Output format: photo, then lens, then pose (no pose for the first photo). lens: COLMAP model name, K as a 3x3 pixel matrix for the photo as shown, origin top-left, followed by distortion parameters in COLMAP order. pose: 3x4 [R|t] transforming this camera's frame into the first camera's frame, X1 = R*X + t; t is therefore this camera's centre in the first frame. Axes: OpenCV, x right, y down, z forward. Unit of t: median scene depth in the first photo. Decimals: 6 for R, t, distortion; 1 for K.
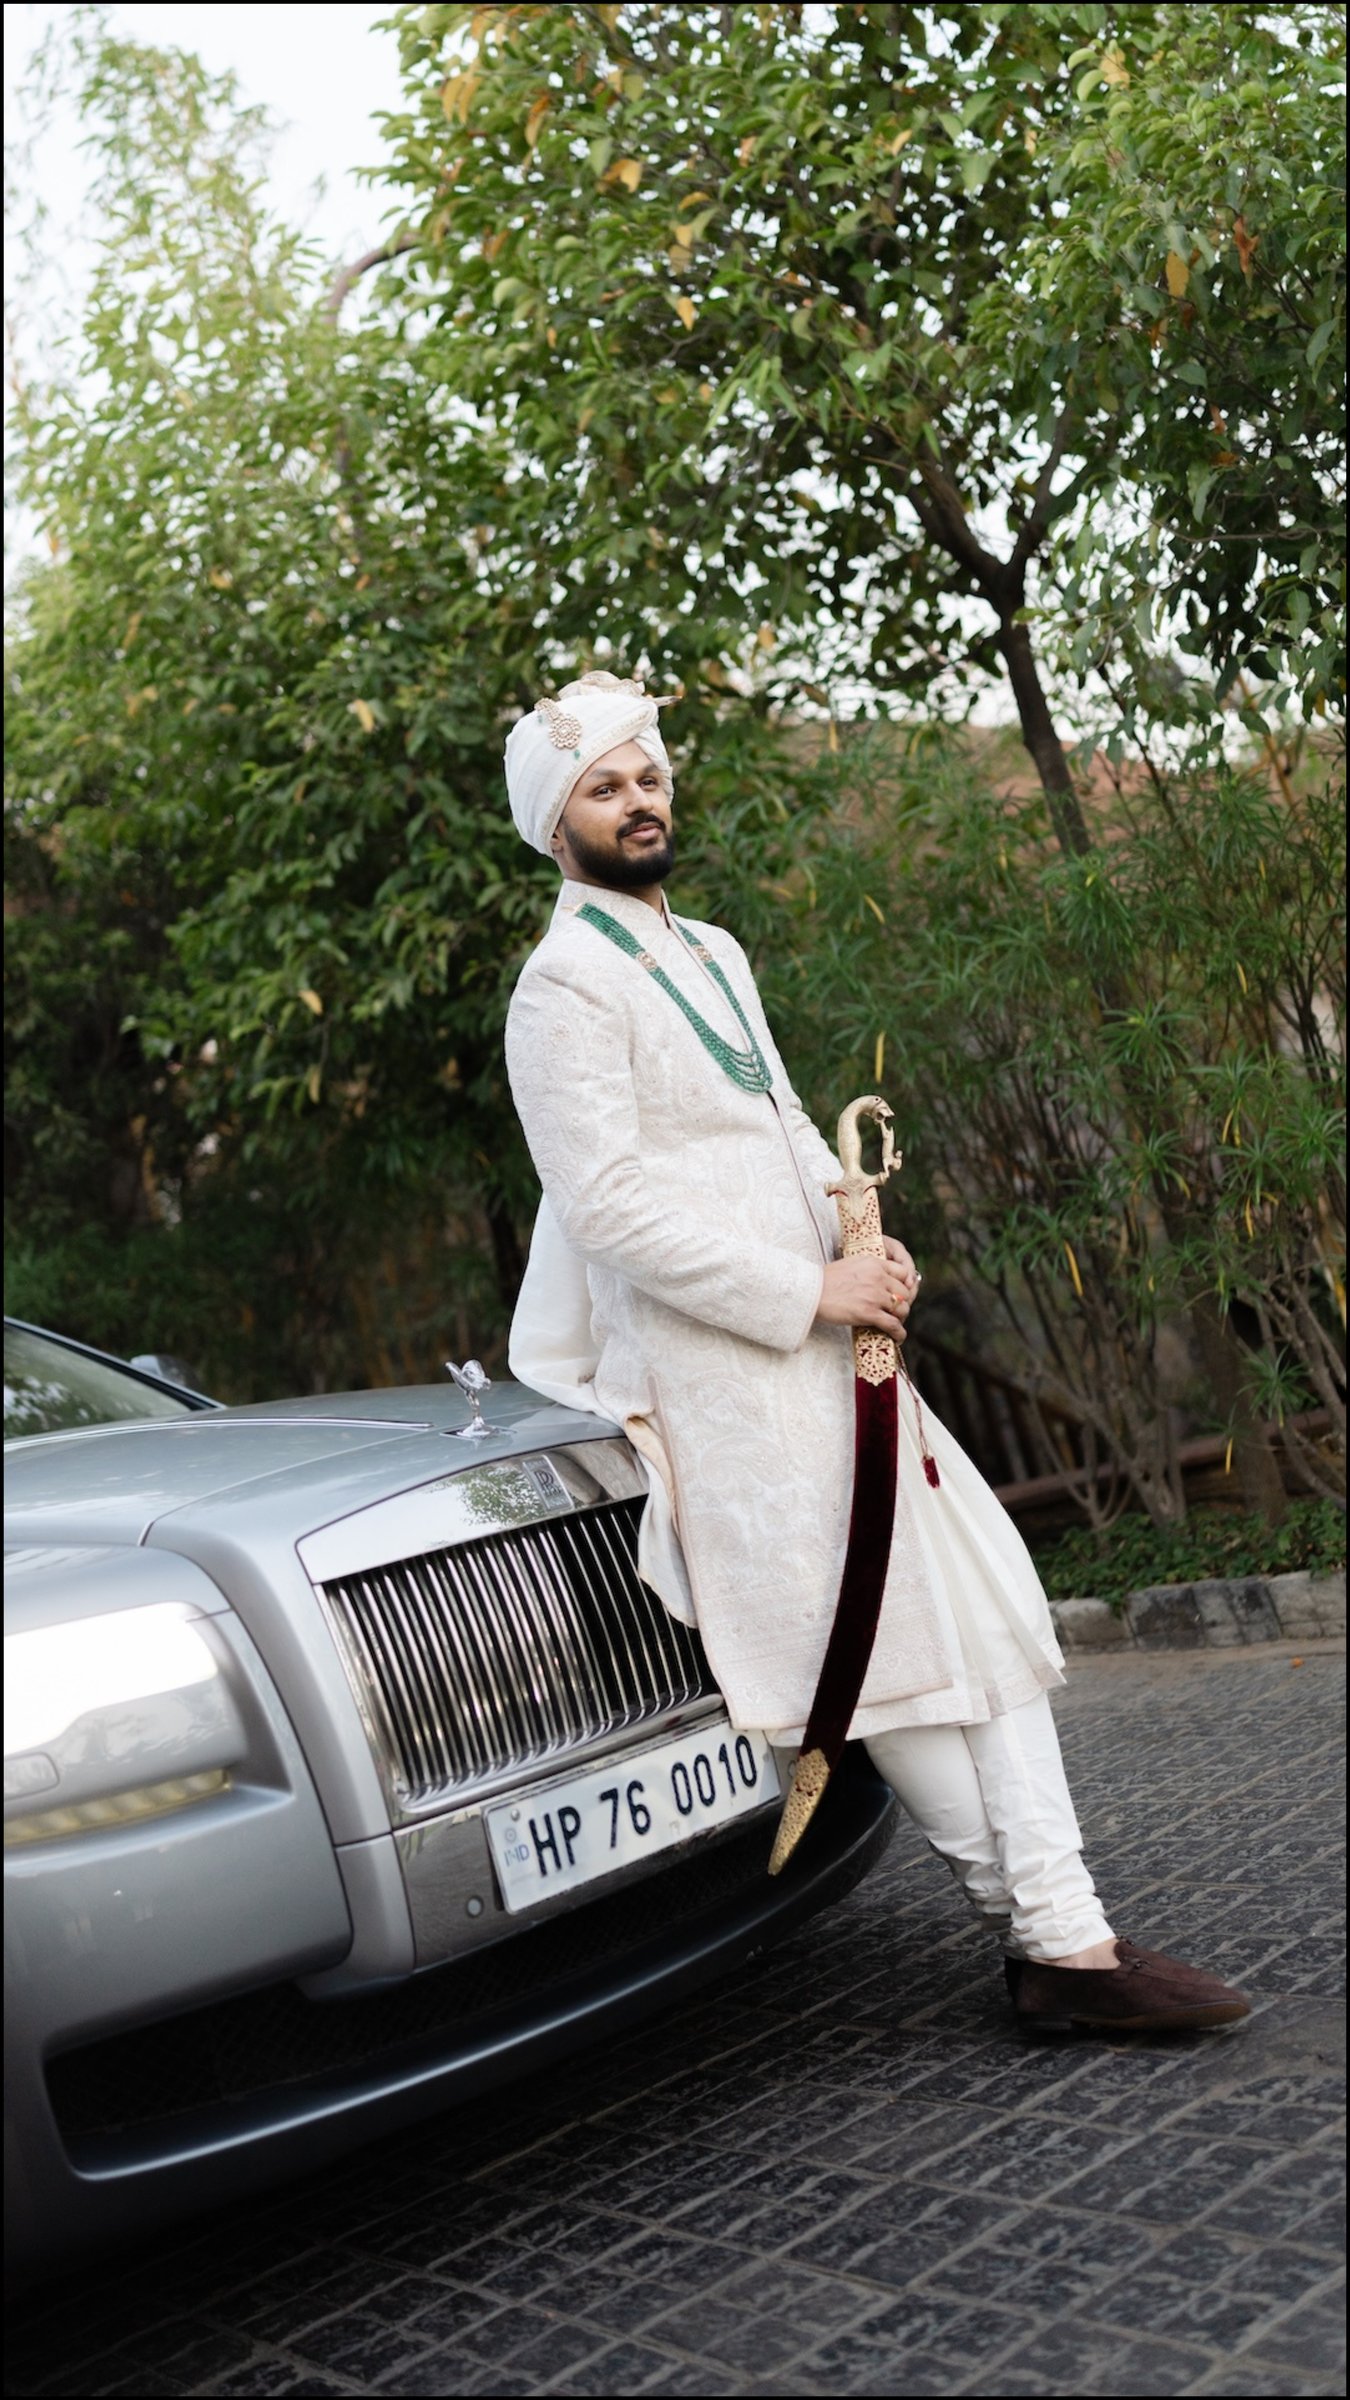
lens RADIAL K [[2213.8, 0, 560.2], [0, 2213.8, 1202.6], [0, 0, 1]] dist [-0.006272, -0.004267]
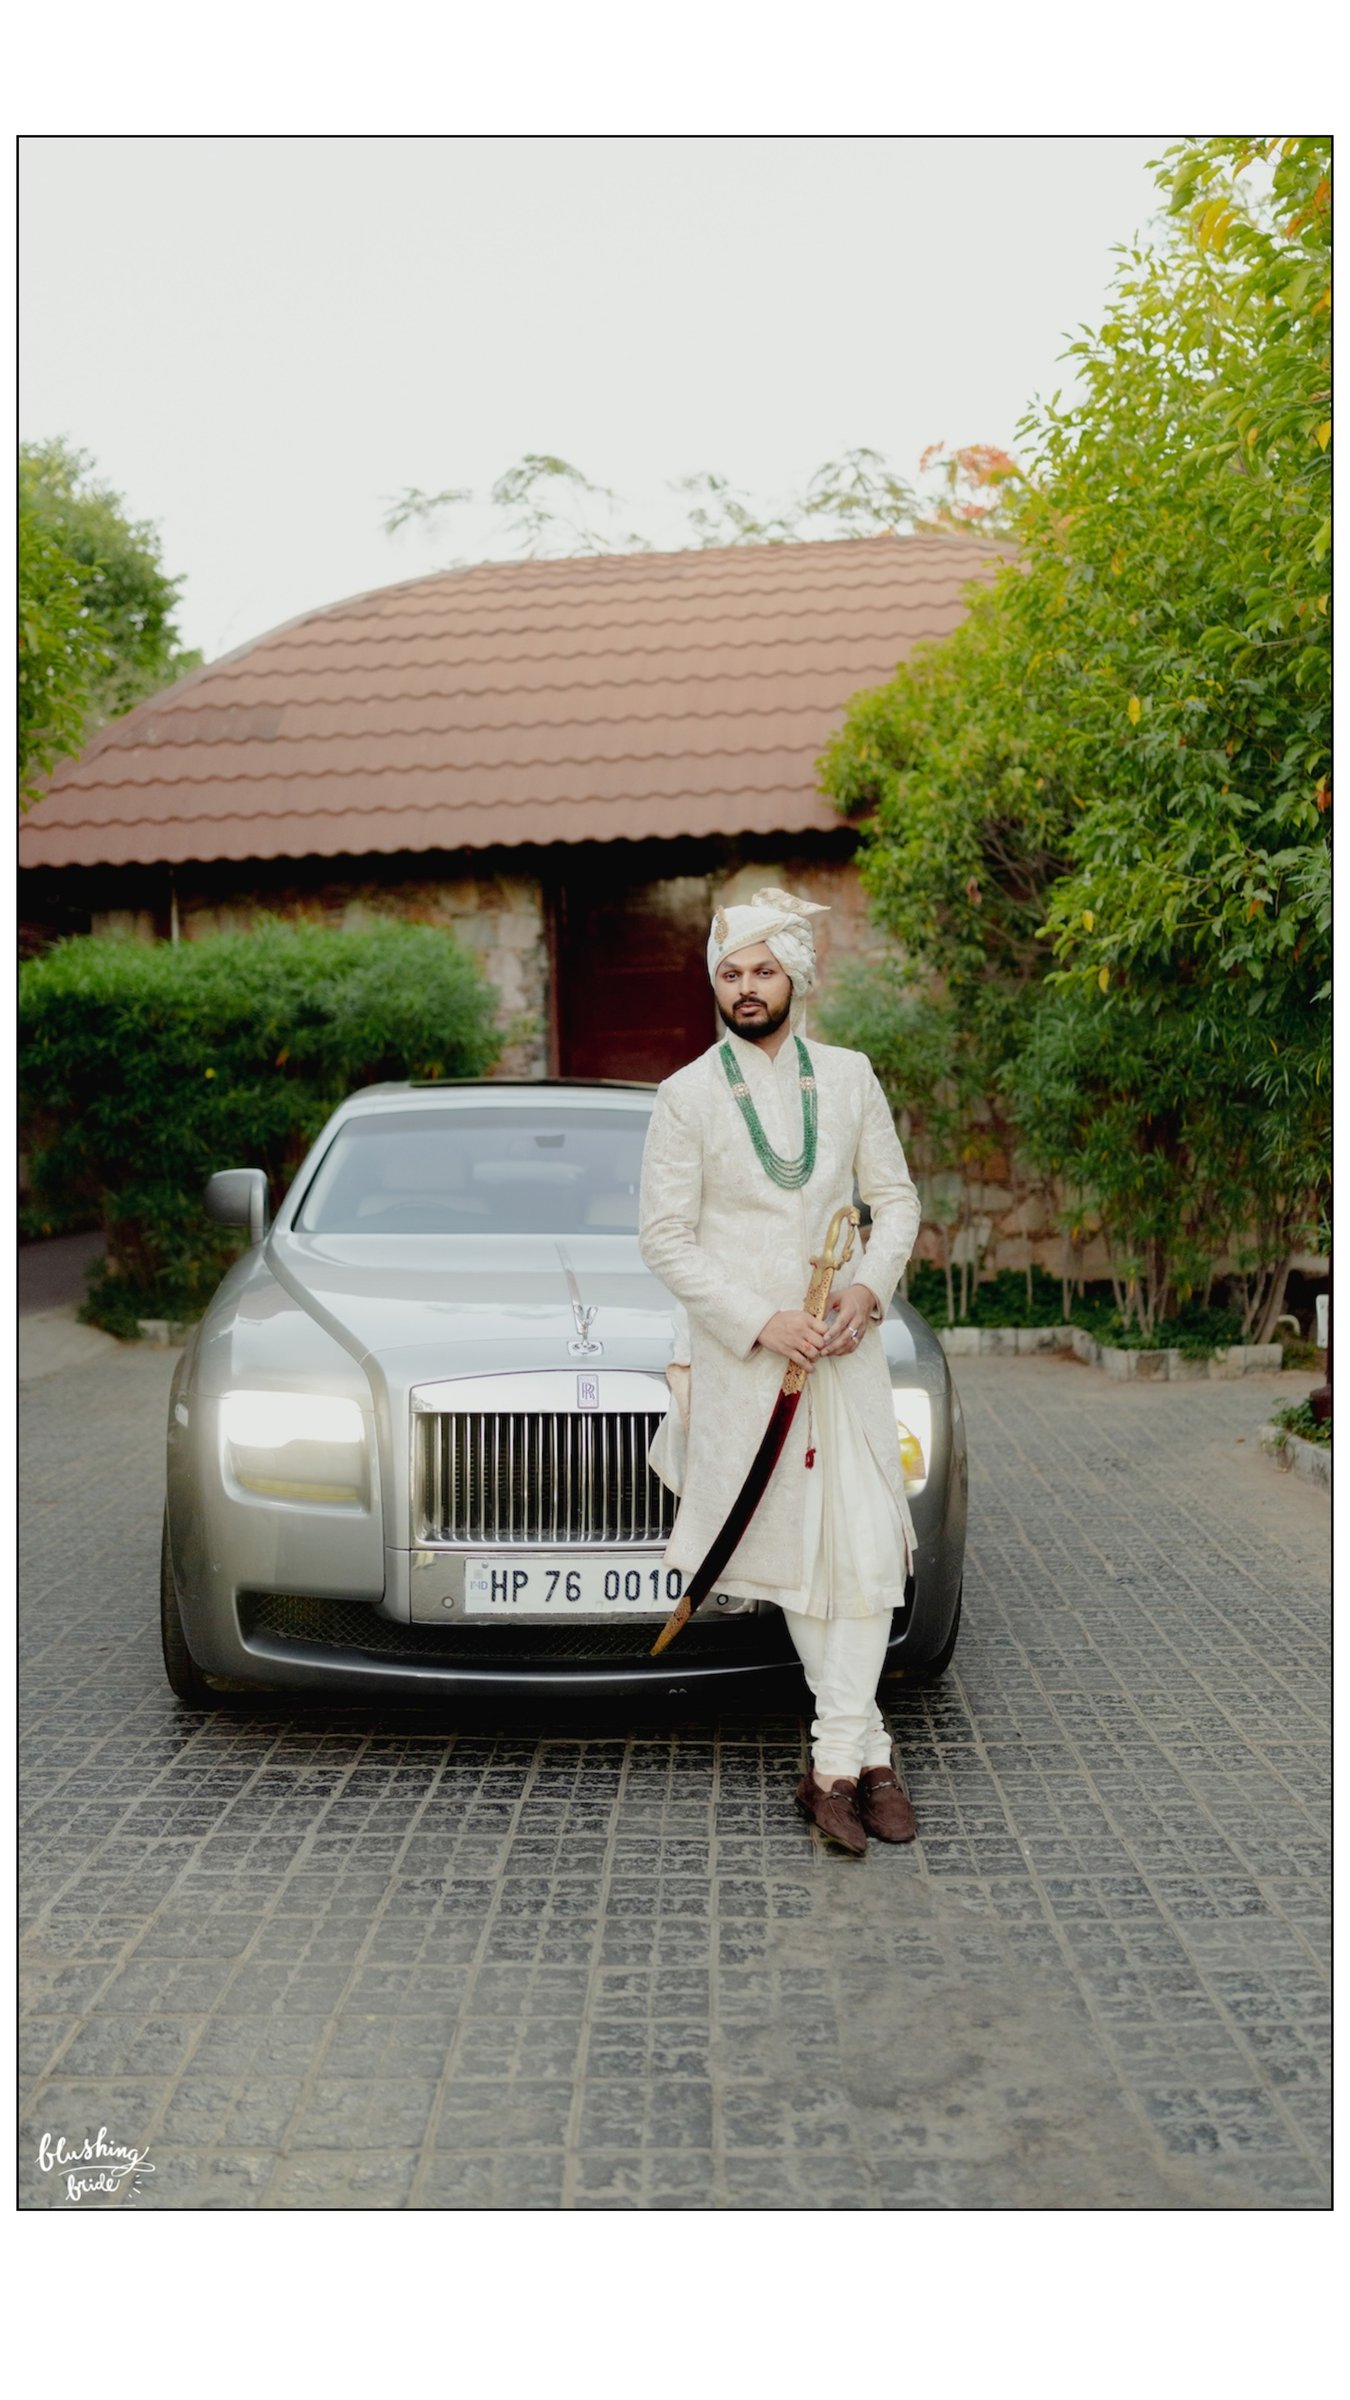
lens RADIAL K [[1915.4, 0, 681.2], [0, 1915.4, 1155.7], [0, 0, 1]] dist [0.002136, -0.000356]
pose [[0.767865, 0.241498, -0.593348, 0.933487], [-0.128756, 0.965501, 0.226342, -0.415701], [0.627539, -0.097403, 0.772468, -0.083485]]
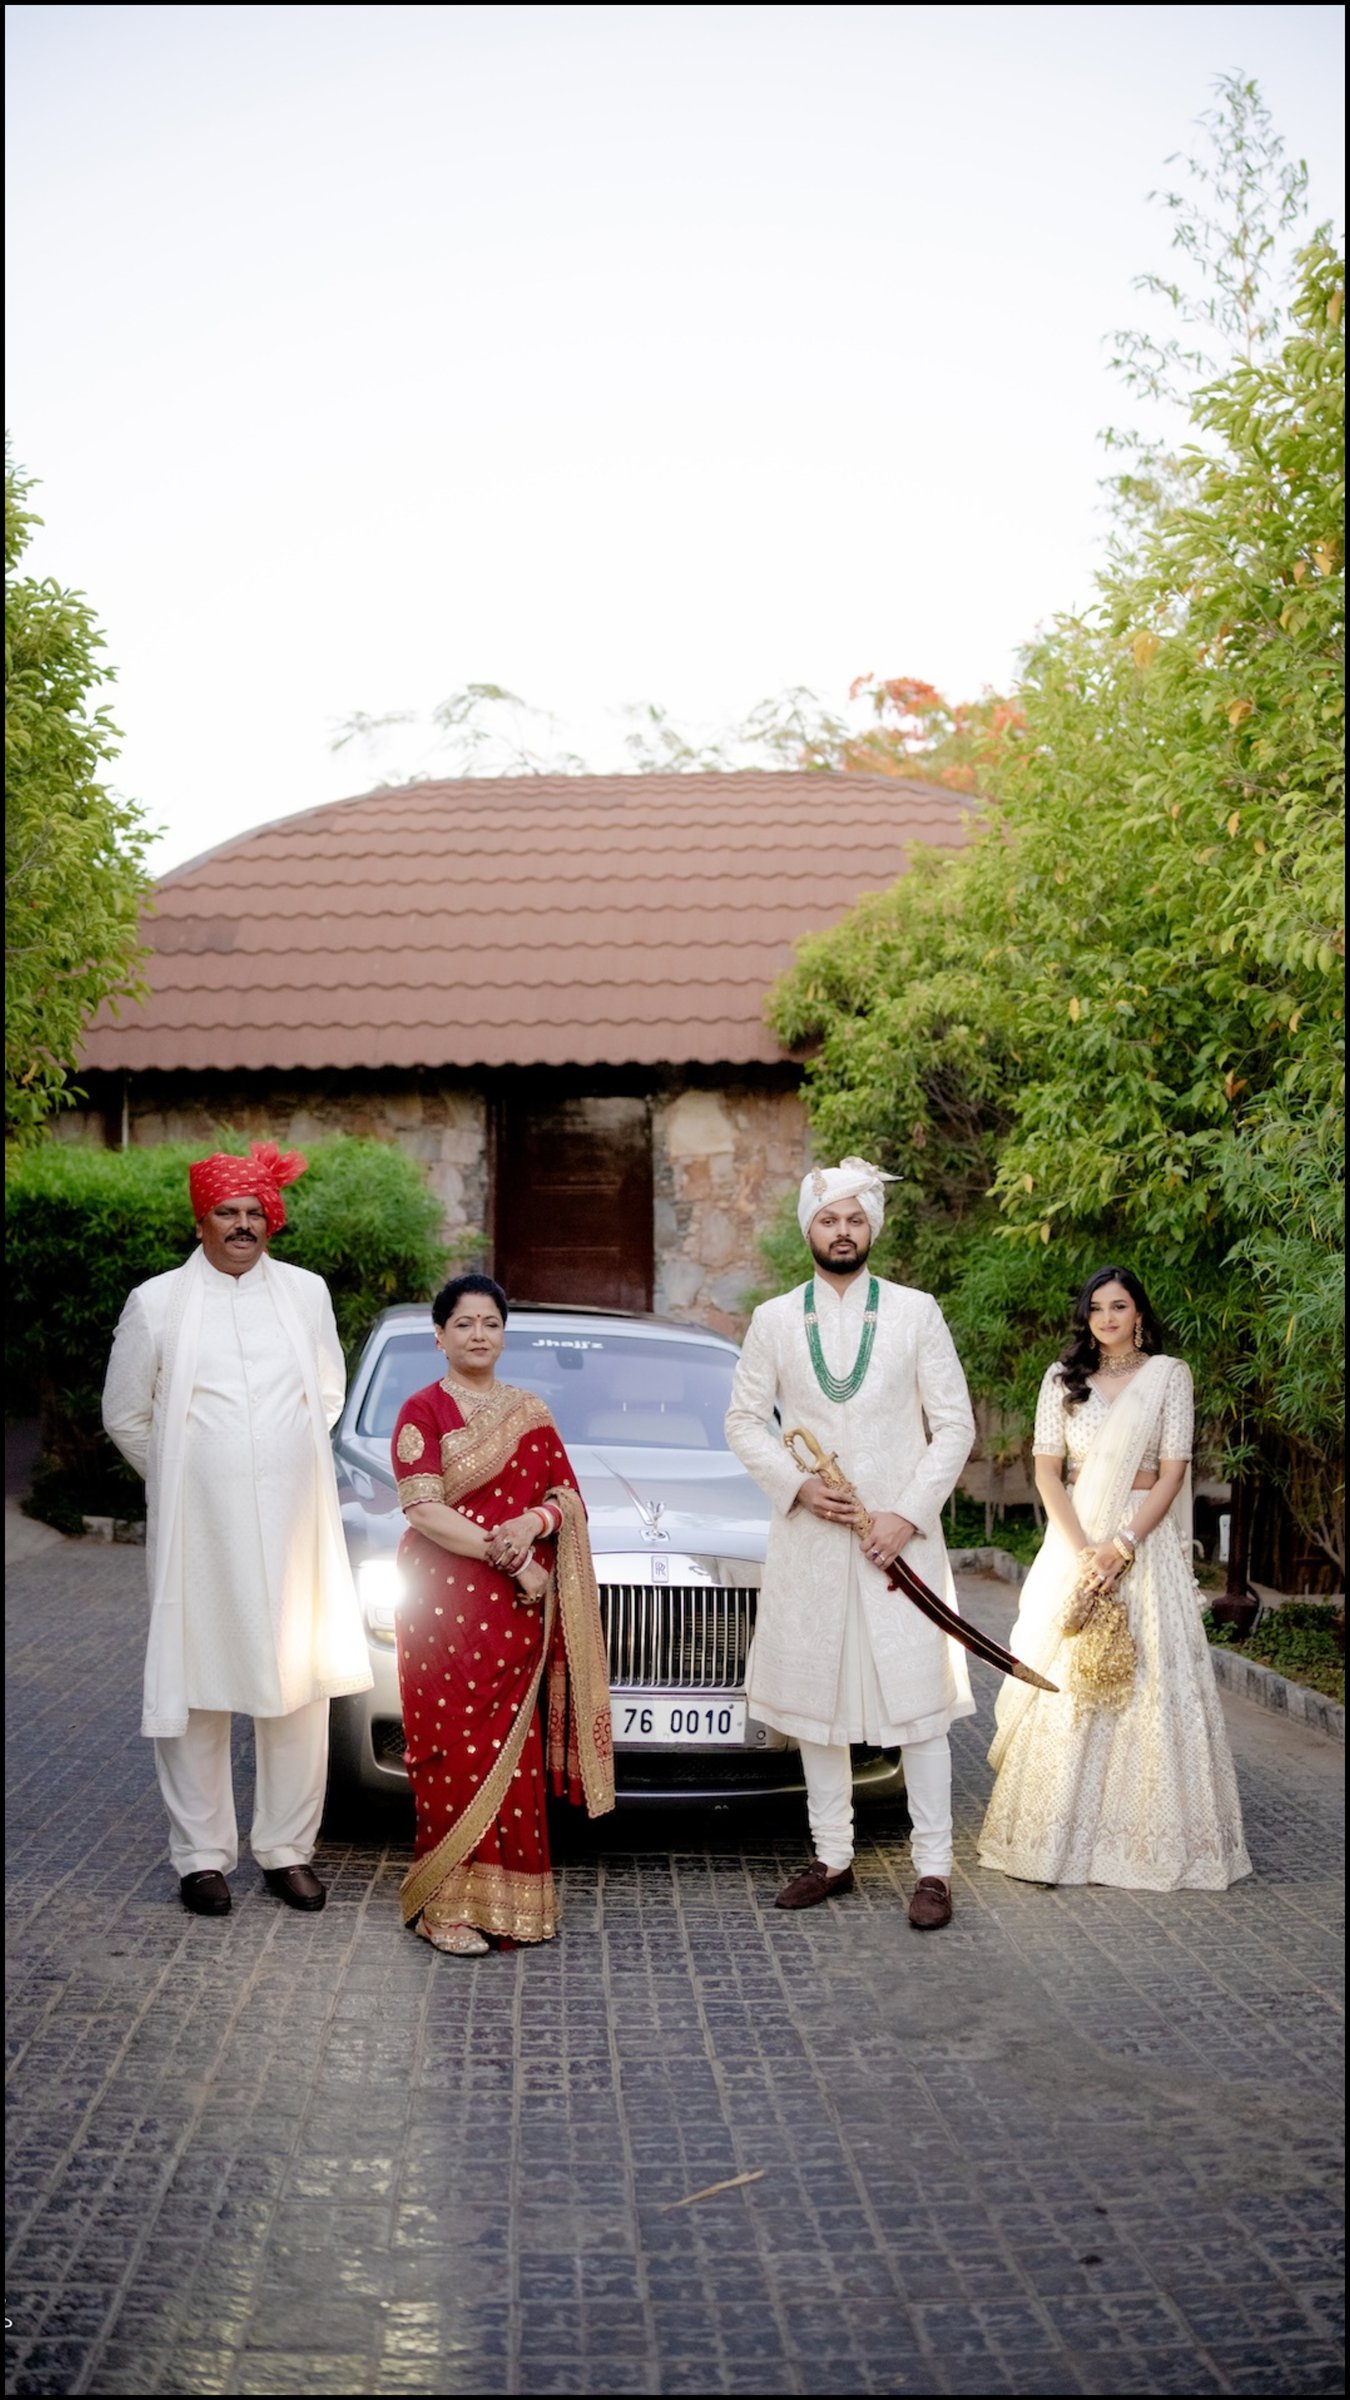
lens RADIAL K [[2122.3, 0, 644.1], [0, 2122.3, 1191.8], [0, 0, 1]] dist [-0.174911, 0.021503]
pose [[0.788964, 0.219066, -0.574061, 1.148617], [-0.169282, 0.975623, 0.139652, -0.549619], [0.590660, -0.013002, 0.806816, -0.708880]]
